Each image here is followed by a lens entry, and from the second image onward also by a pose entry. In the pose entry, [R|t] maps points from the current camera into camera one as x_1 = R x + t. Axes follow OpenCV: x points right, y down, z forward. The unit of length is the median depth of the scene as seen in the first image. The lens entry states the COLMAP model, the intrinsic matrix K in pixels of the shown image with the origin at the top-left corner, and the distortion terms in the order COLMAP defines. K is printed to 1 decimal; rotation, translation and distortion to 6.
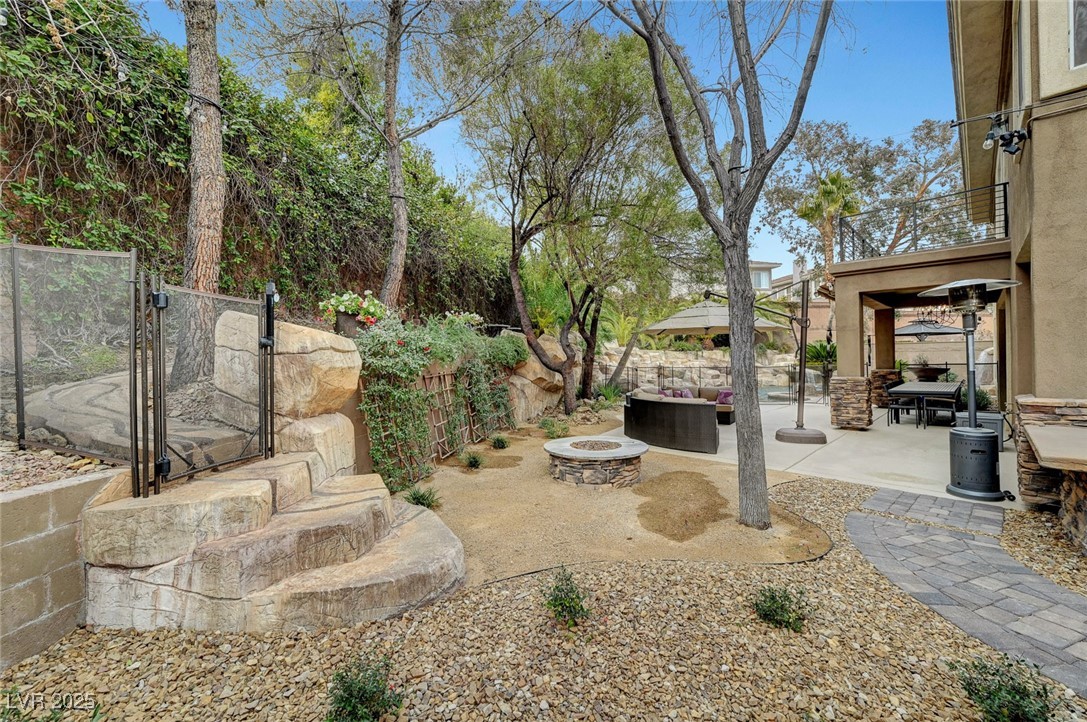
lens RADIAL K [[430.4, 0, 544.1], [0, 430.4, 355.3], [0, 0, 1]] dist [0.001806, -0.000719]
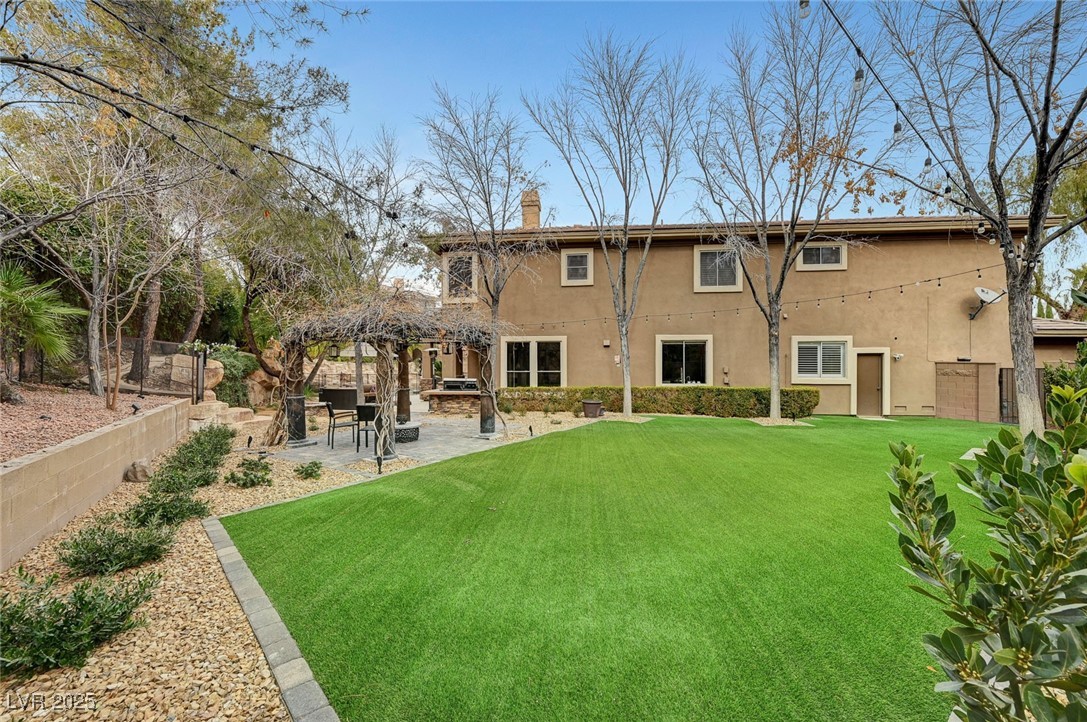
lens RADIAL K [[430.4, 0, 543.1], [0, 430.4, 360.2], [0, 0, 1]] dist [0.001806, -0.000719]
pose [[0.775488, 0.019985, 0.631046, -0.200200], [-0.015351, 0.999800, -0.012799, -0.019478], [-0.631175, 0.000238, 0.775640, -0.887294]]
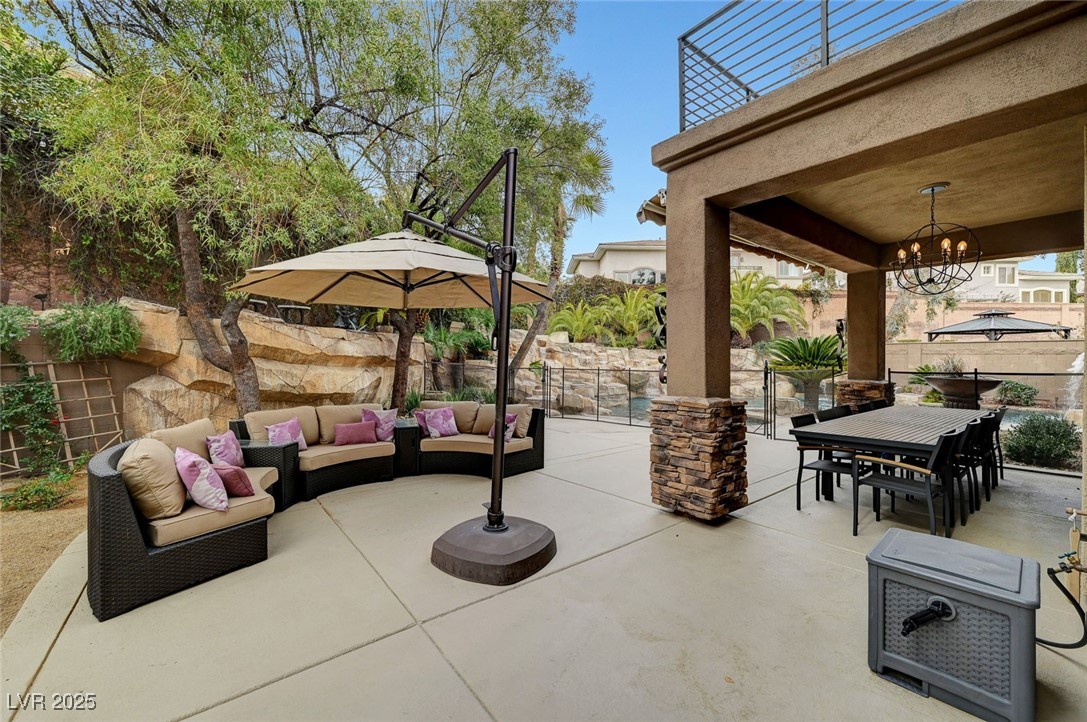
lens RADIAL K [[430.4, 0, 541.9], [0, 430.4, 357.5], [0, 0, 1]] dist [0.001806, -0.000719]
pose [[0.992824, 0.018121, -0.118206, 0.449557], [-0.017373, 0.999822, 0.007353, 0.006775], [0.118318, -0.005246, 0.992962, 0.402738]]
